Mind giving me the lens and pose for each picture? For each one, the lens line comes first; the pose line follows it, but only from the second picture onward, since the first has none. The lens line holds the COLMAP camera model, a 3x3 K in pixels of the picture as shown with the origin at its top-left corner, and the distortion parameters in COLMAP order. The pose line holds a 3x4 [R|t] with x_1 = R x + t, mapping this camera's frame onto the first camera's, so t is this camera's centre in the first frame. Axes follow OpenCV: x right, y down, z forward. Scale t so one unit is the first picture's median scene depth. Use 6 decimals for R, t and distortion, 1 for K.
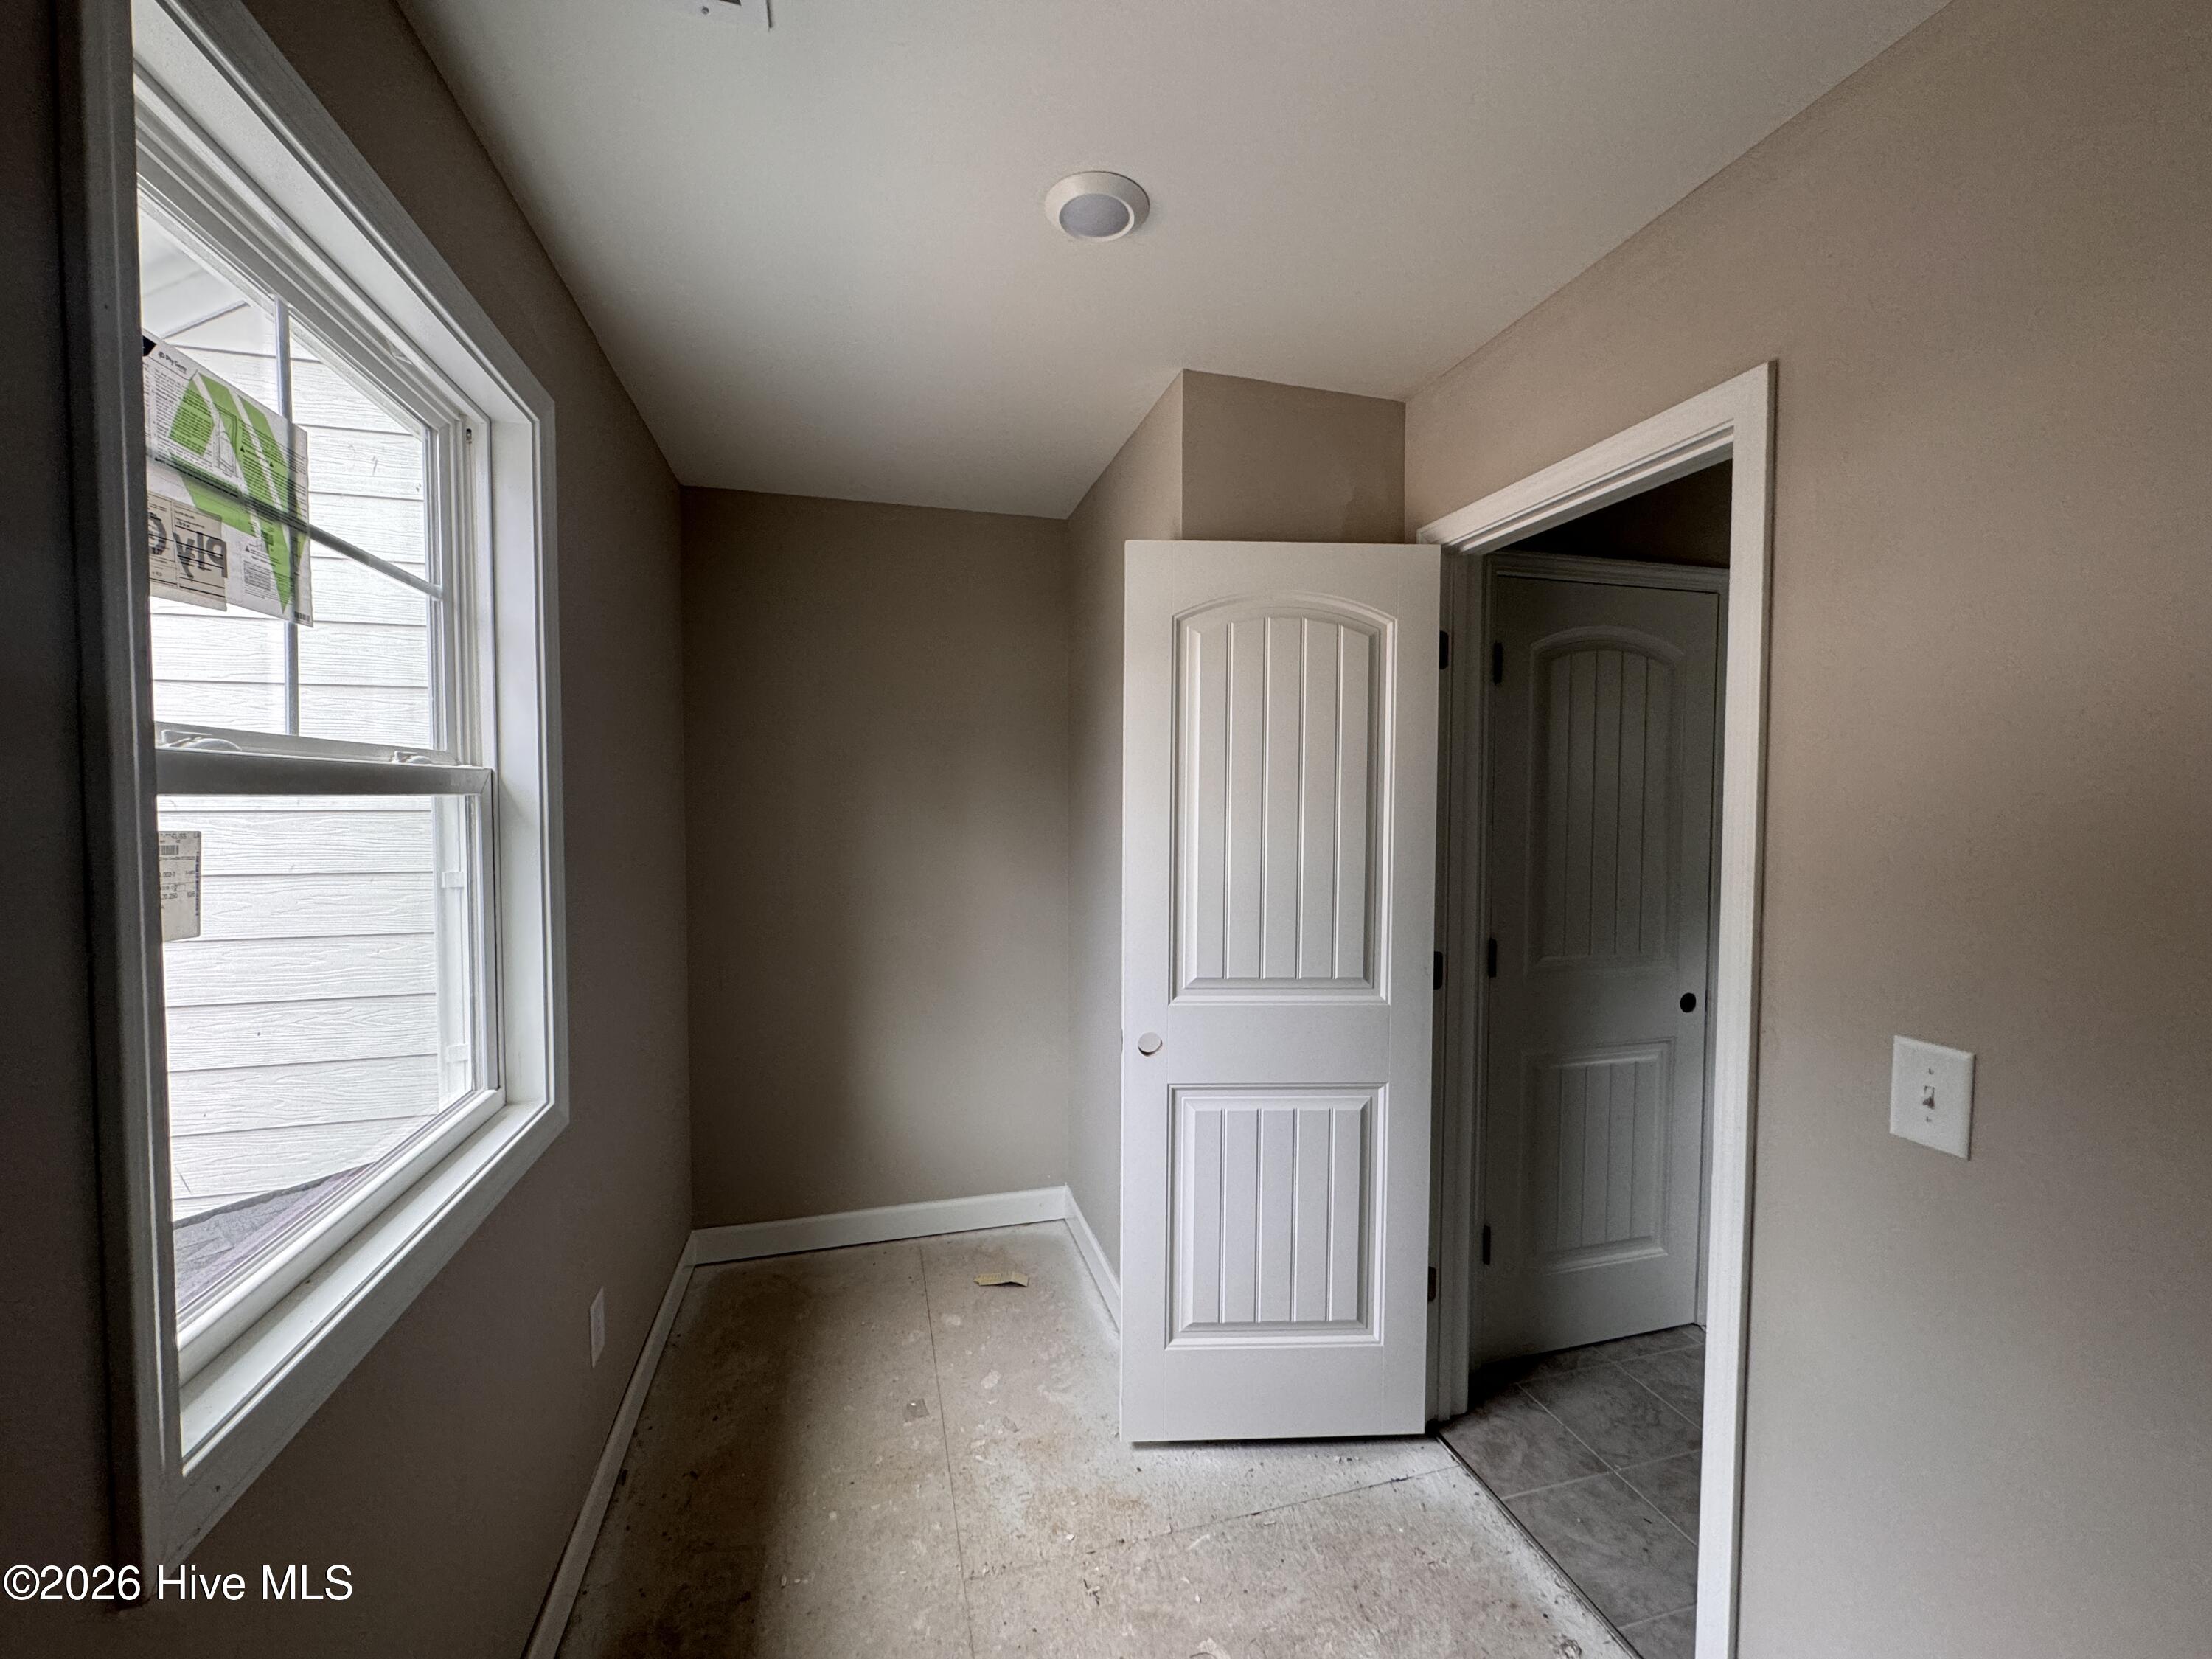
lens RADIAL K [[882.6, 0, 1106.0], [0, 882.6, 826.8], [0, 0, 1]] dist [-0.000068, -0.000226]
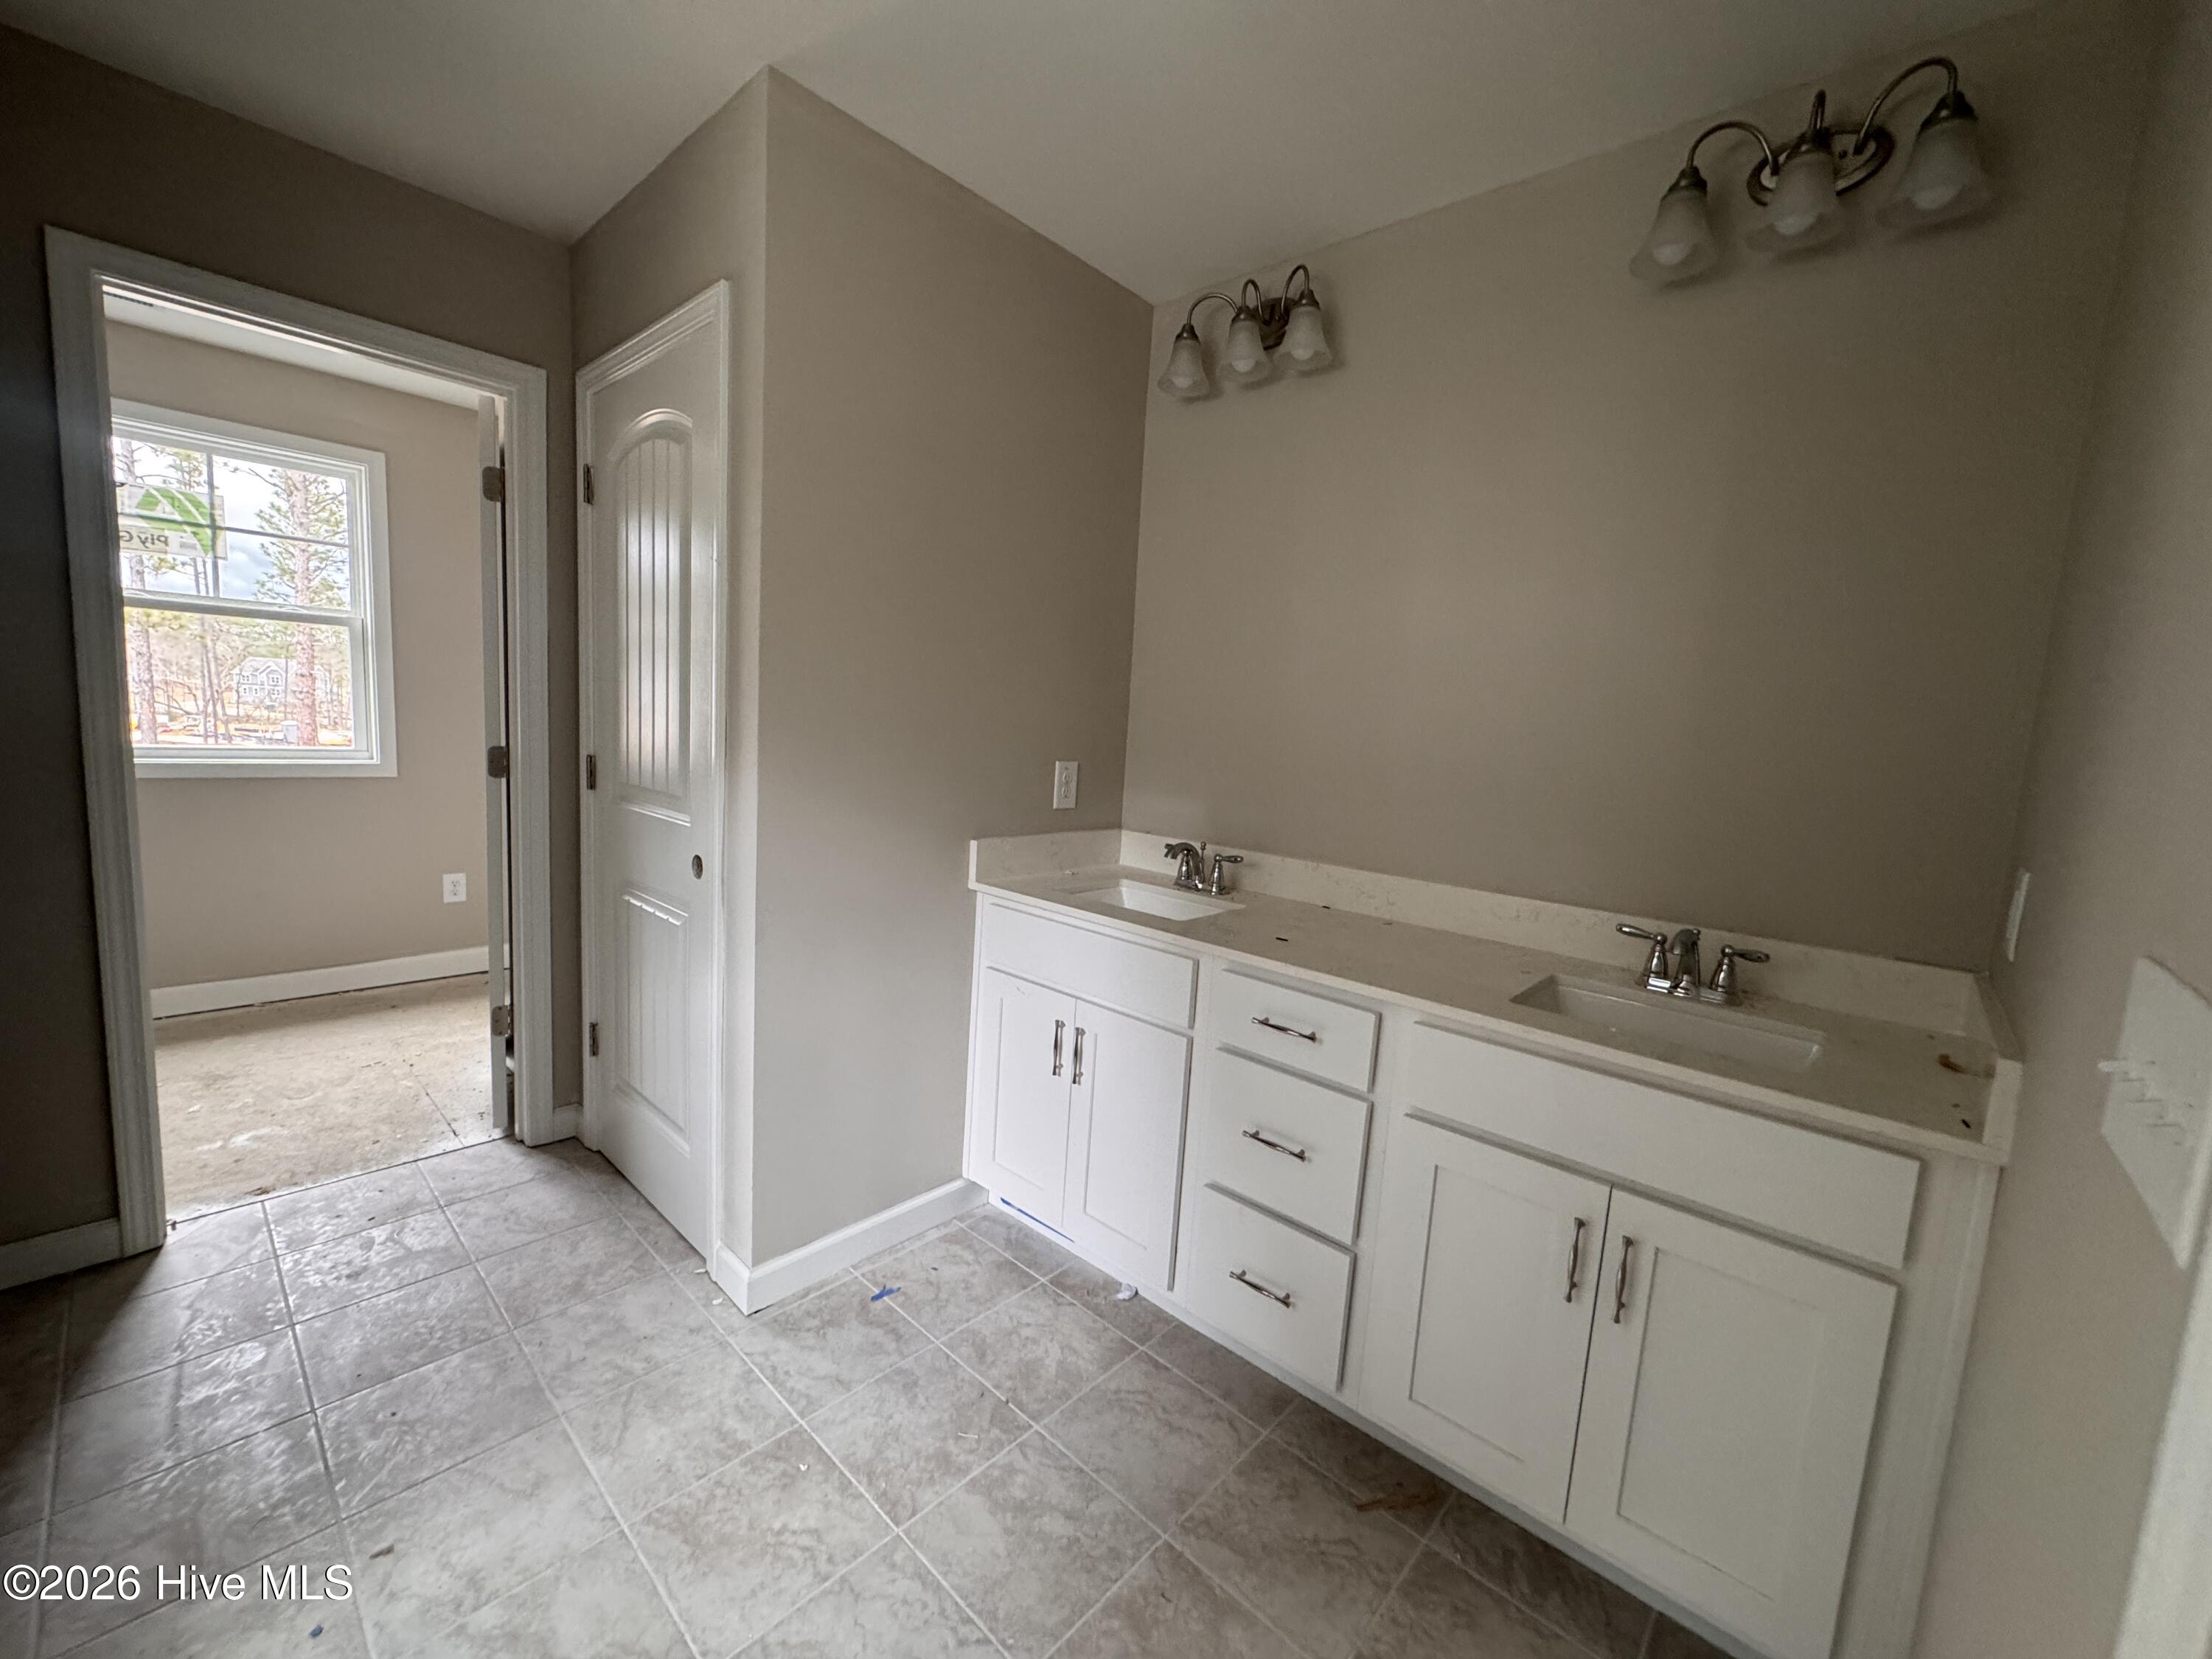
lens RADIAL K [[882.6, 0, 1106.0], [0, 882.6, 826.8], [0, 0, 1]] dist [-0.000068, -0.000226]
pose [[0.529605, 0.129553, -0.838293, 2.290896], [-0.088754, 0.991307, 0.097129, 0.079229], [0.843589, 0.022961, 0.536499, 1.322983]]
